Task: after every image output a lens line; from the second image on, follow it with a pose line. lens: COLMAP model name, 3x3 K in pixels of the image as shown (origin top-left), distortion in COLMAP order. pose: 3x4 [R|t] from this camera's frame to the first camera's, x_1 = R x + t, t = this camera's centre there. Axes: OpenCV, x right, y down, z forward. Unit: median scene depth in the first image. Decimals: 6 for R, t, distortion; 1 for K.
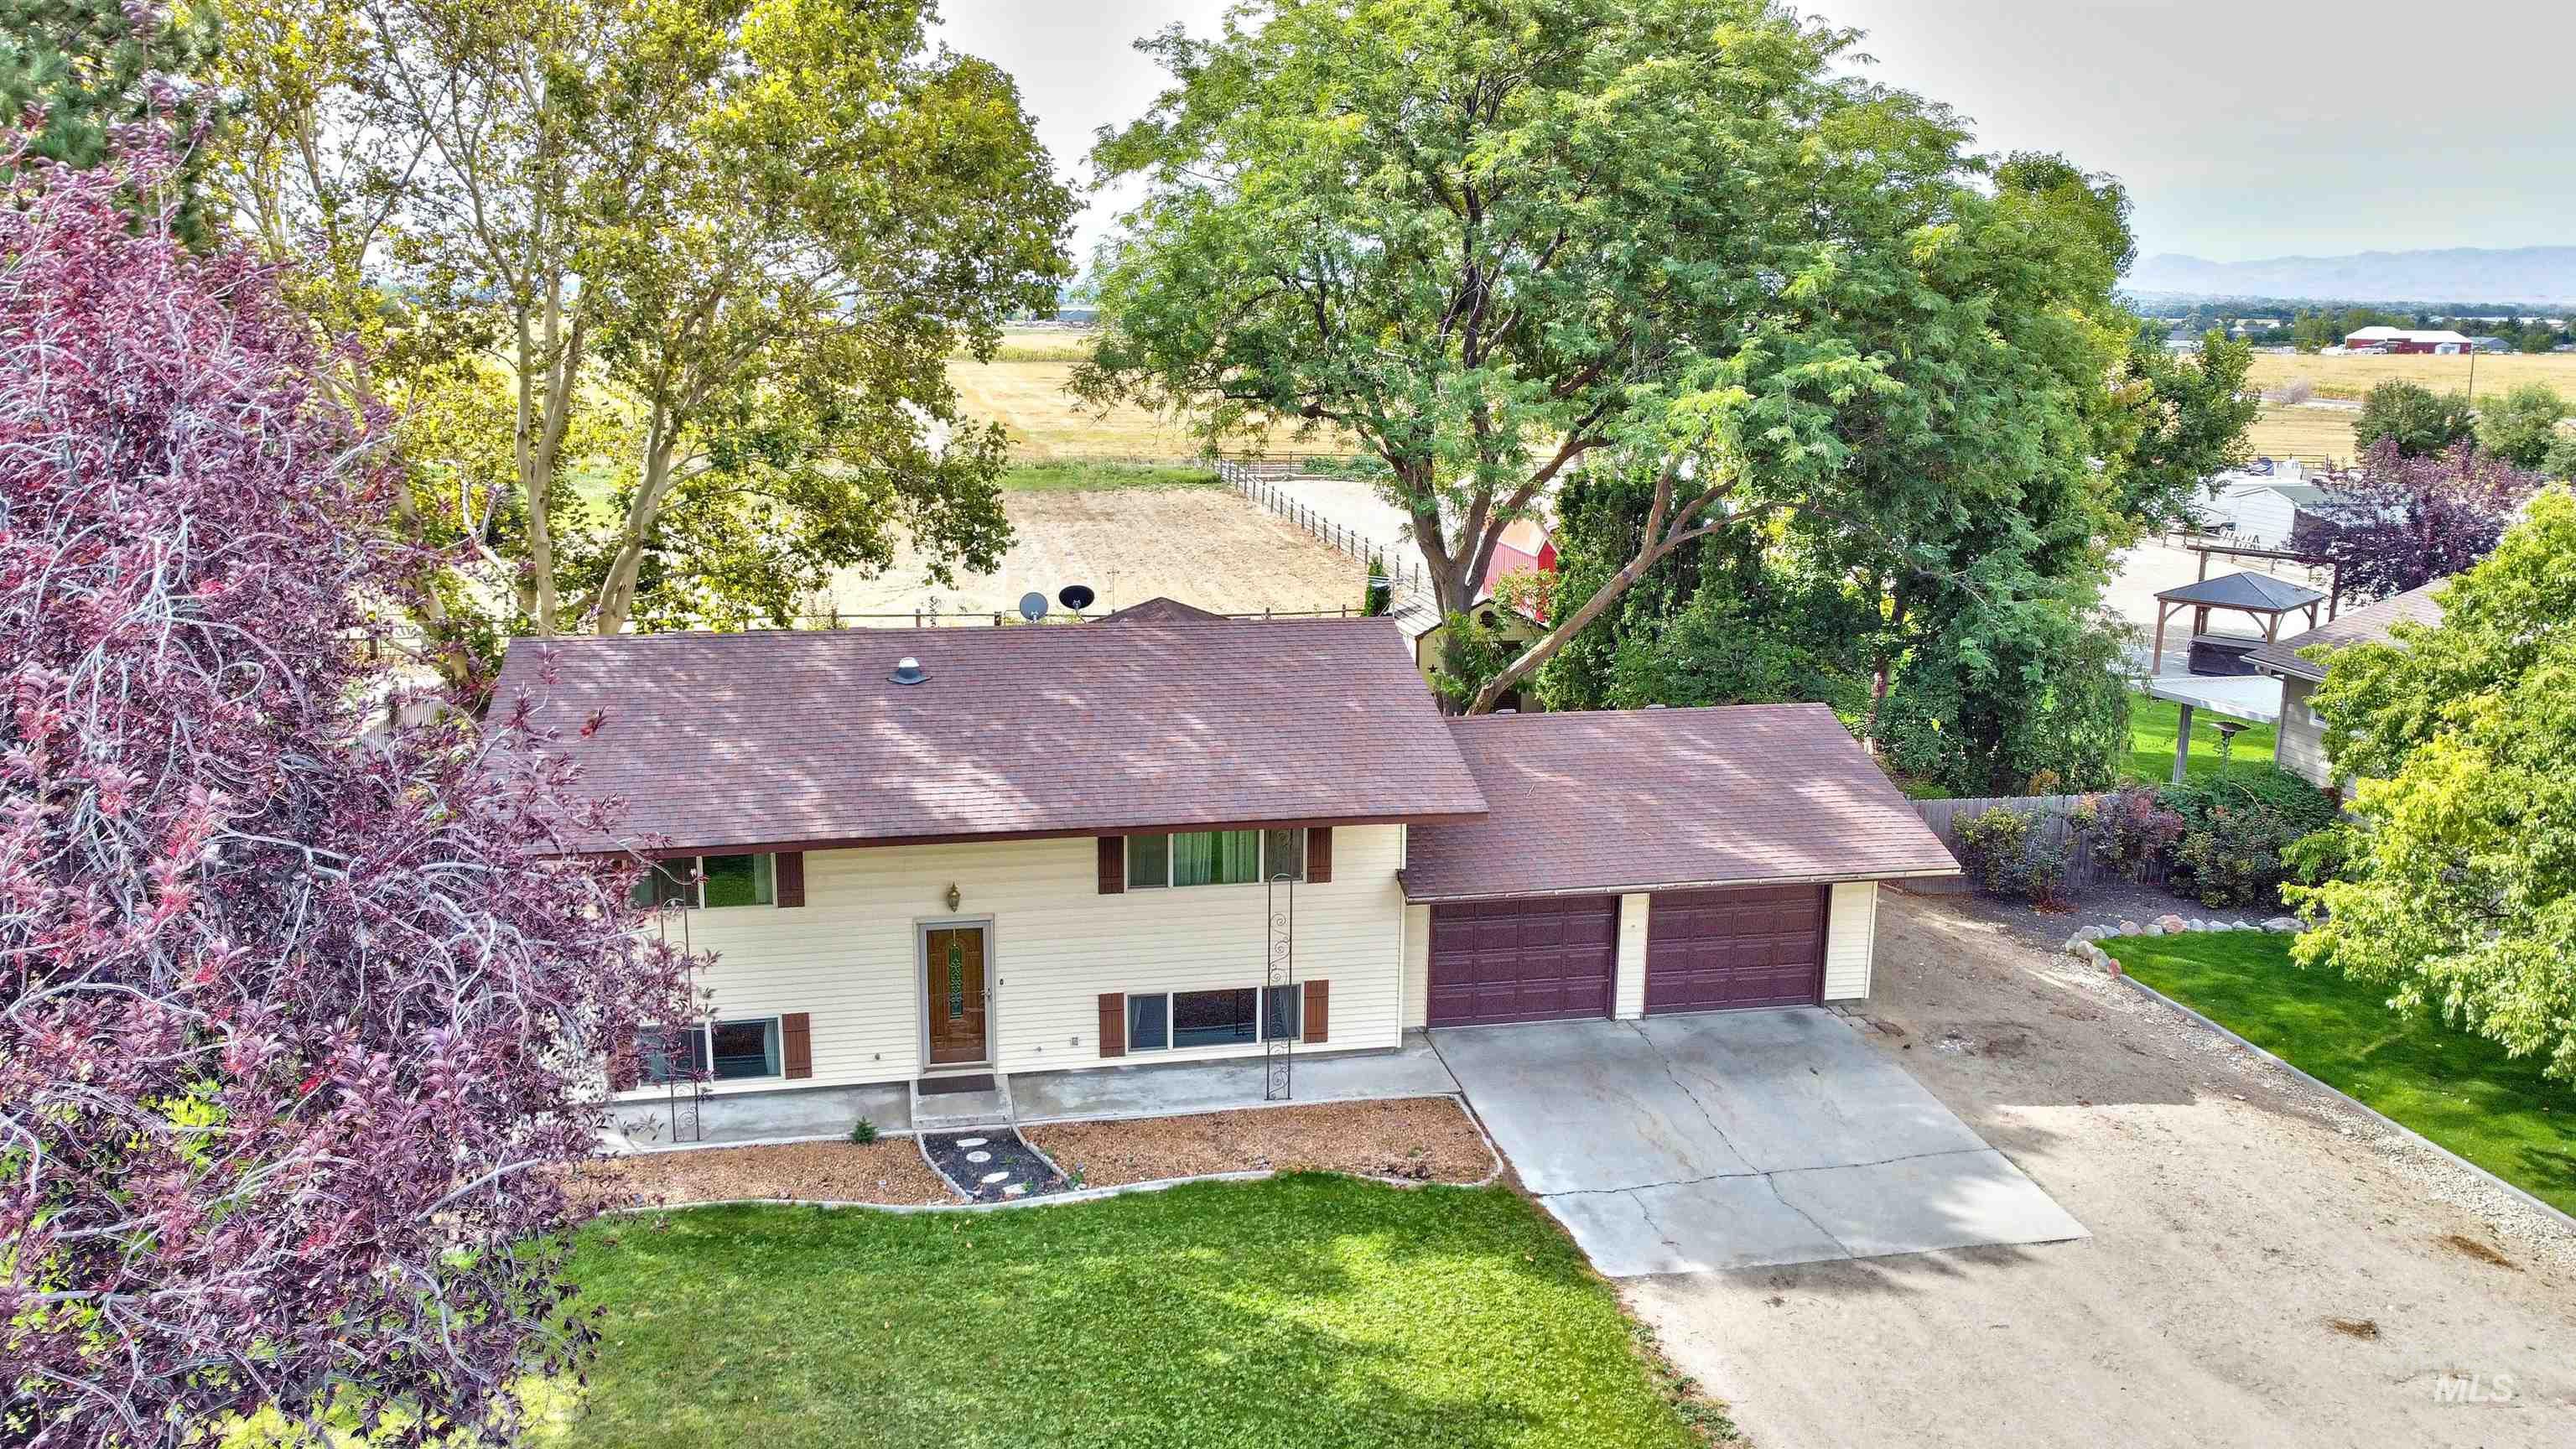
lens RADIAL K [[1953.4, 0, 1288.0], [0, 1953.4, 724.5], [0, 0, 1]] dist [0.003958, -0.006693]
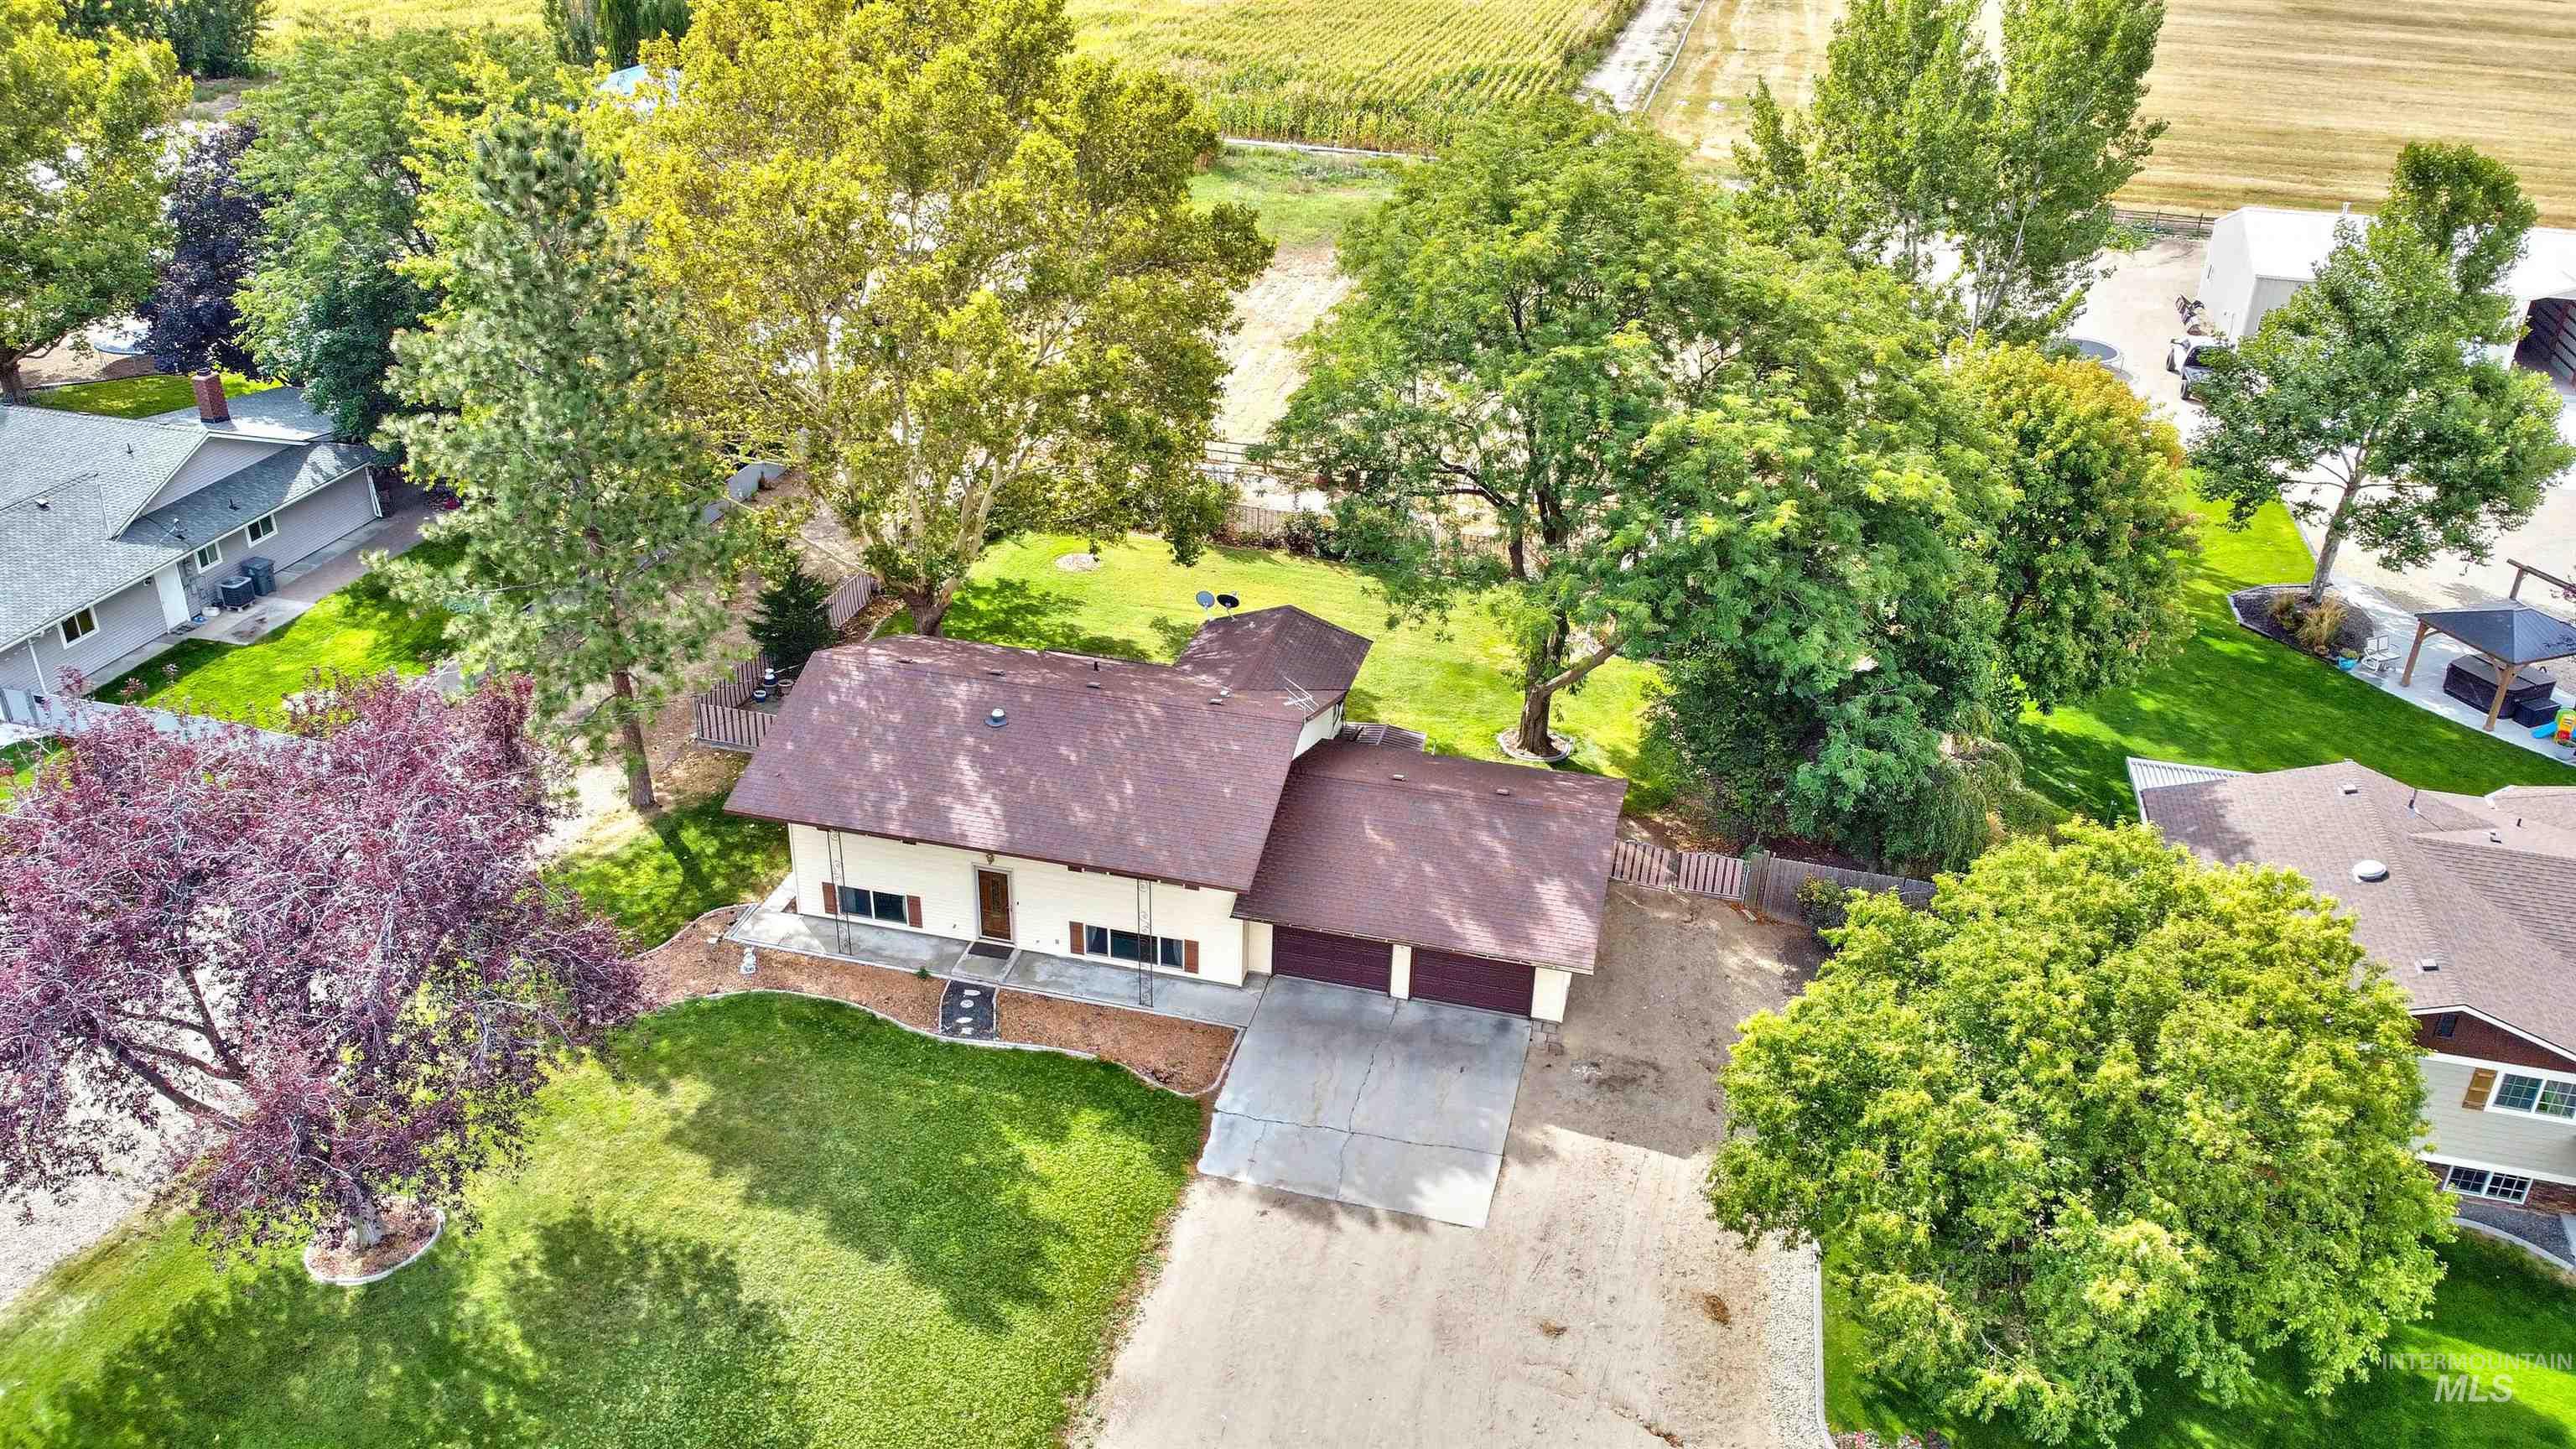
lens RADIAL K [[1953.4, 0, 1288.0], [0, 1953.4, 724.5], [0, 0, 1]] dist [0.003958, -0.006693]
pose [[0.898408, 0.212675, -0.384230, 0.739538], [-0.104370, 0.953248, 0.283594, -0.566284], [0.426580, -0.214681, 0.878602, -0.439156]]
